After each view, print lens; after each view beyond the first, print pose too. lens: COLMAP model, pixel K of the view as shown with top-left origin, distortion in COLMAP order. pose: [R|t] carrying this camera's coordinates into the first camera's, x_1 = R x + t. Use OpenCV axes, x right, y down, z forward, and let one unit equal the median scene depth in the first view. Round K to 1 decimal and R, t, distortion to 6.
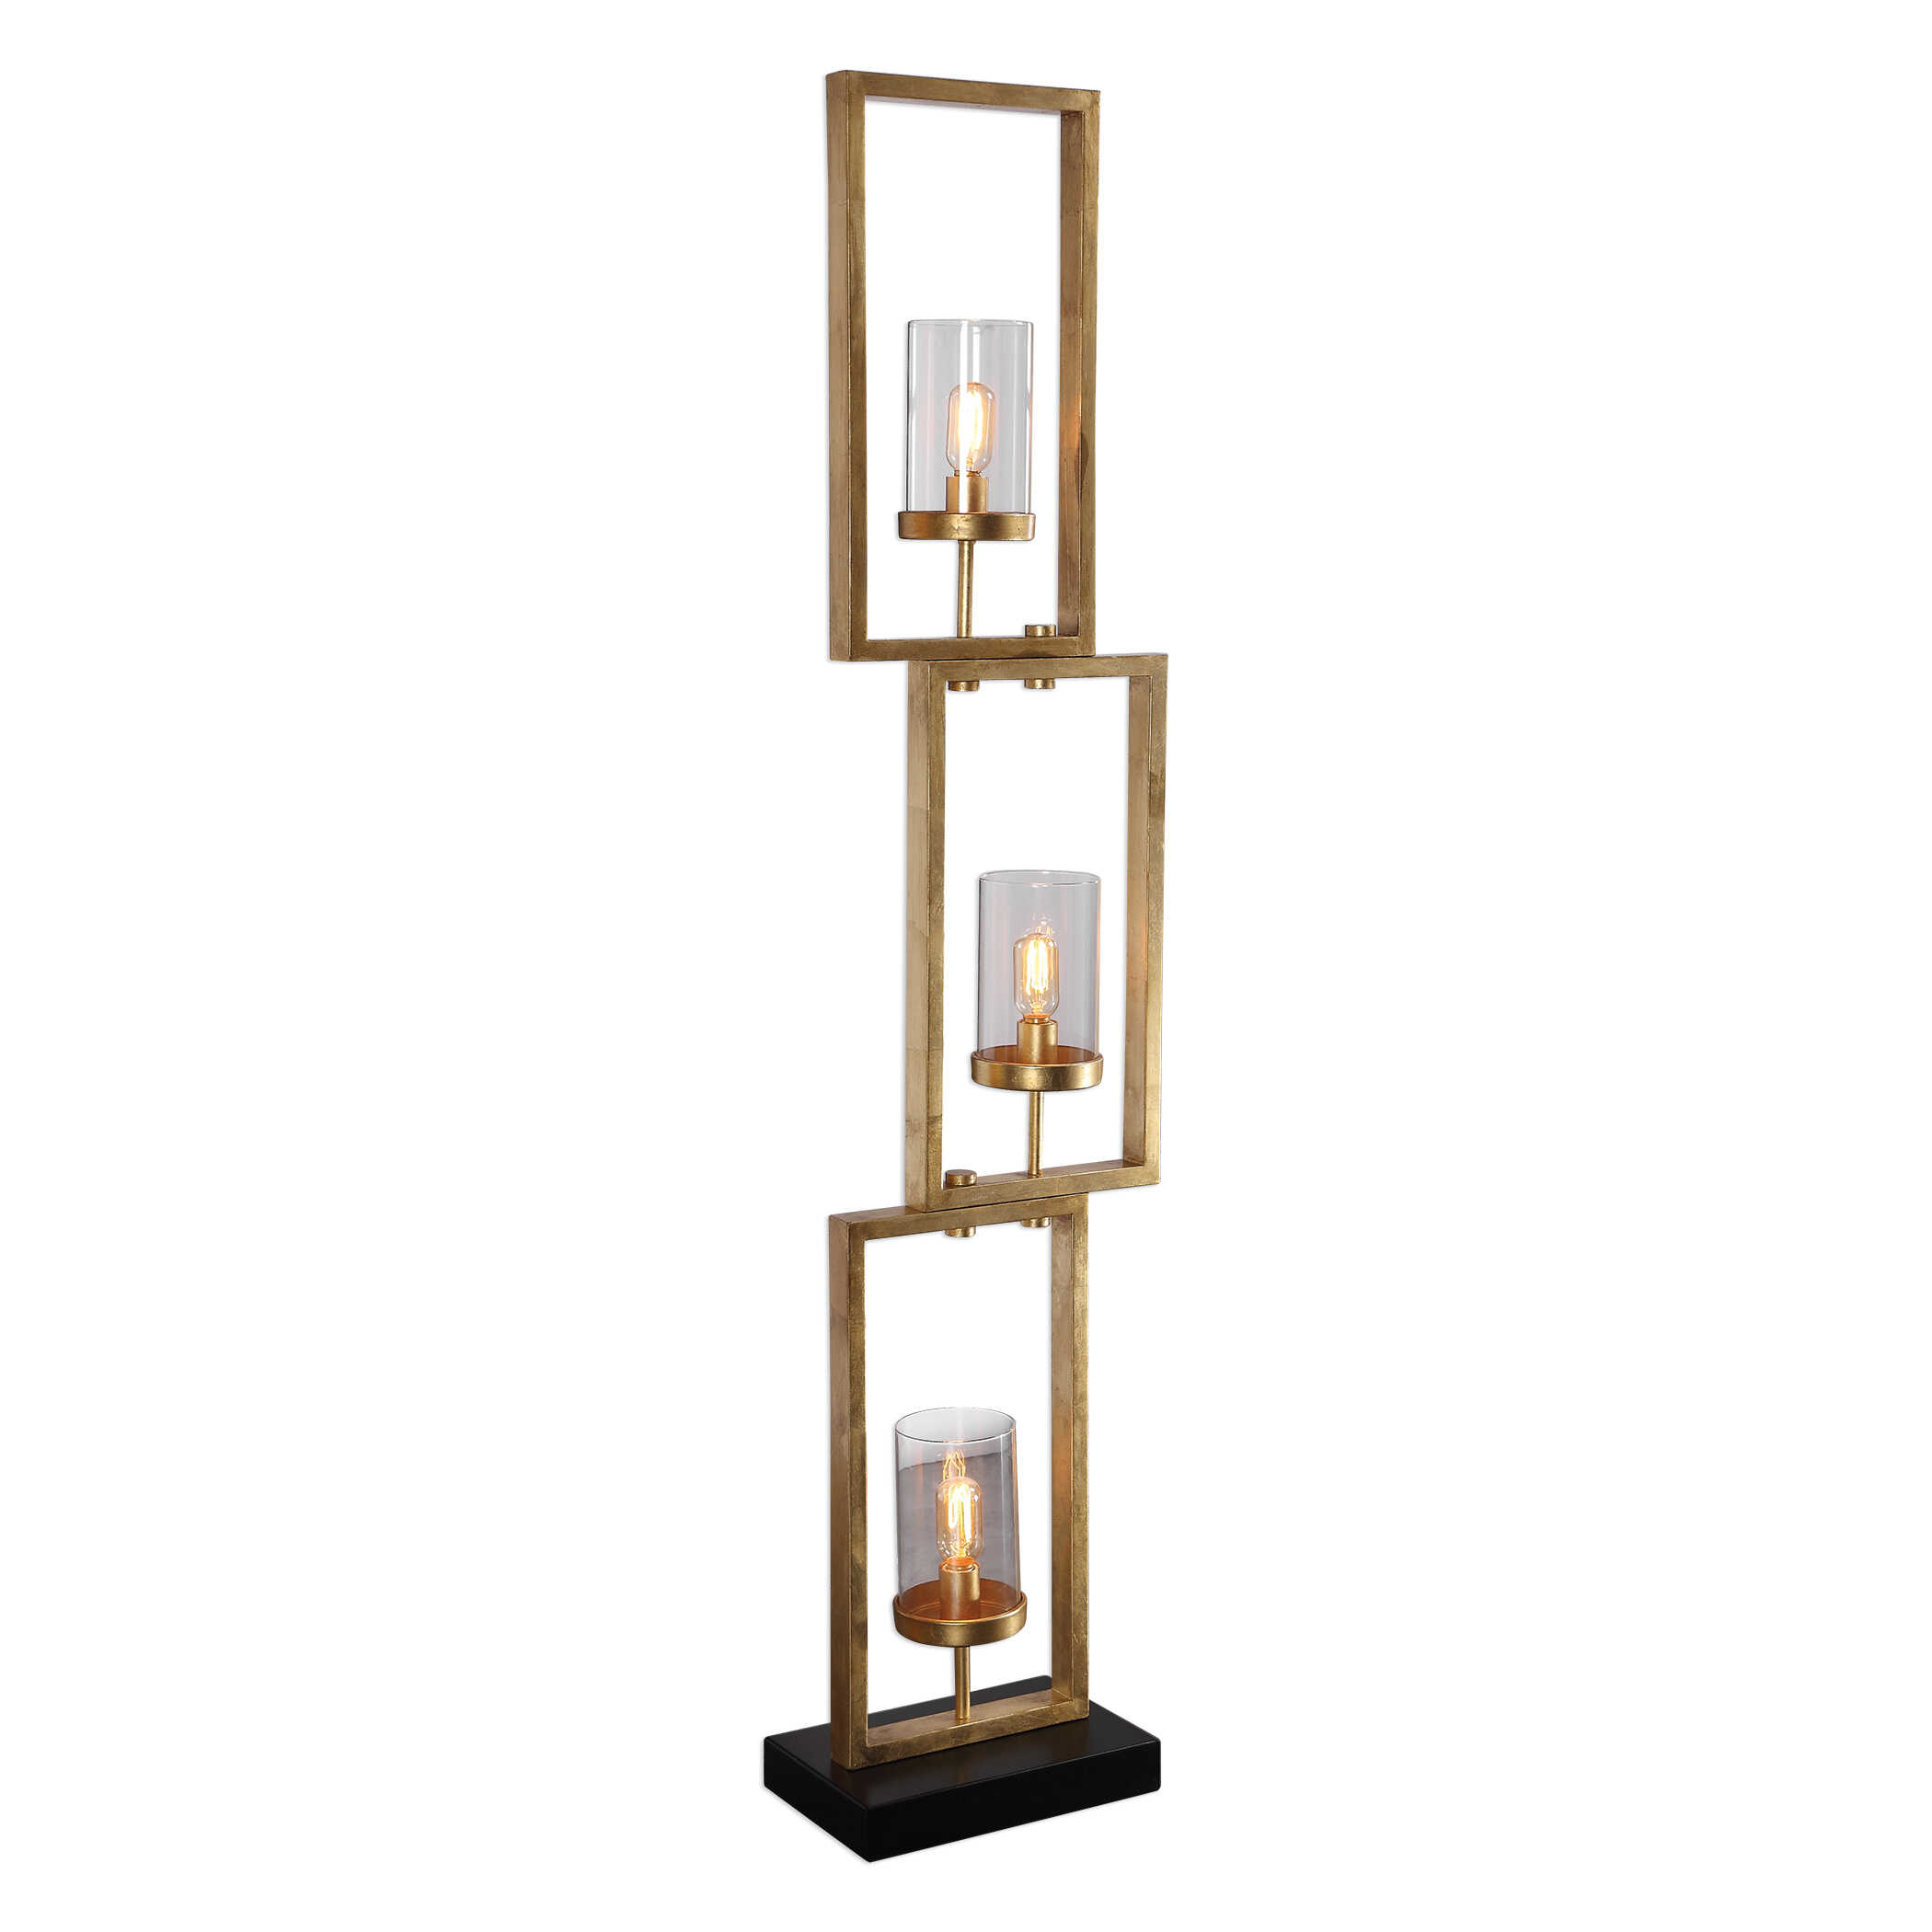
lens RADIAL K [[3208.1, 0, 966.8], [0, 3208.1, 985.0], [0, 0, 1]] dist [0.123361, 0.006849]
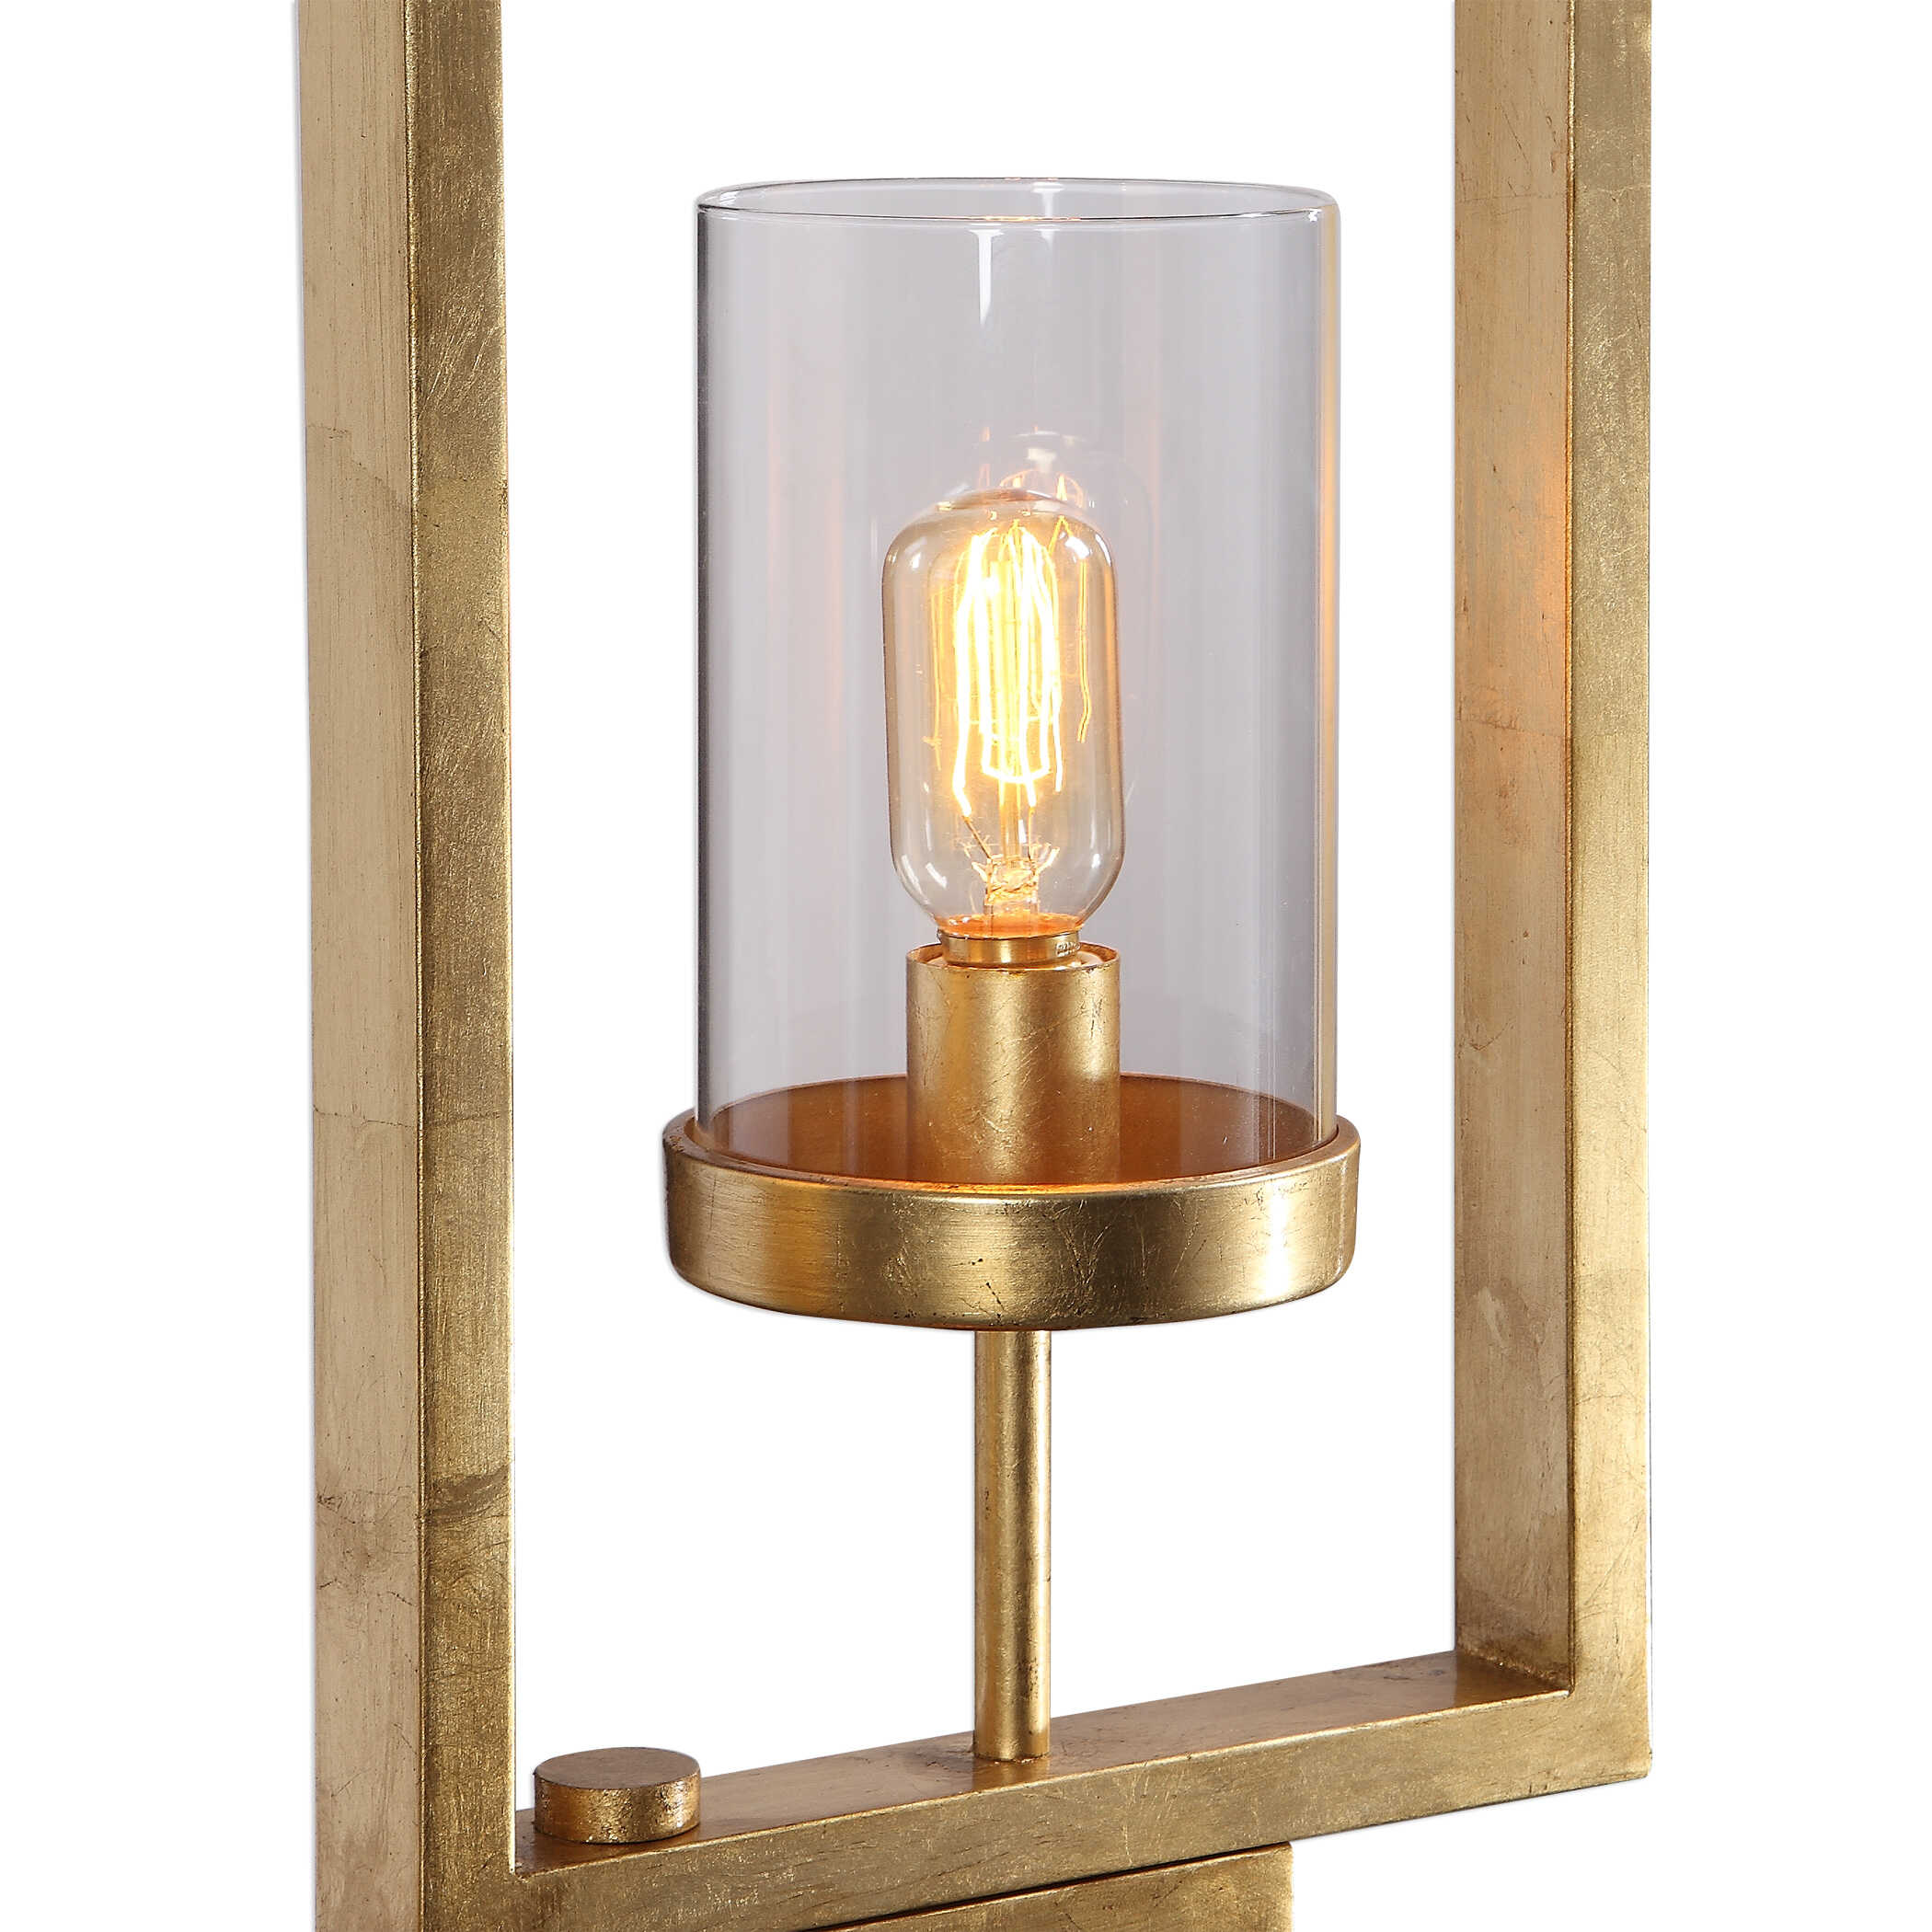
lens RADIAL K [[7339.0, 0, 966.0], [0, 7339.0, 966.0], [0, 0, 1]] dist [-0.040070, -0.728408]
pose [[0.999655, -0.013383, 0.022599, 0.009392], [0.012888, 0.999677, 0.021903, 0.002491], [-0.022885, -0.021604, 0.999505, 0.564918]]
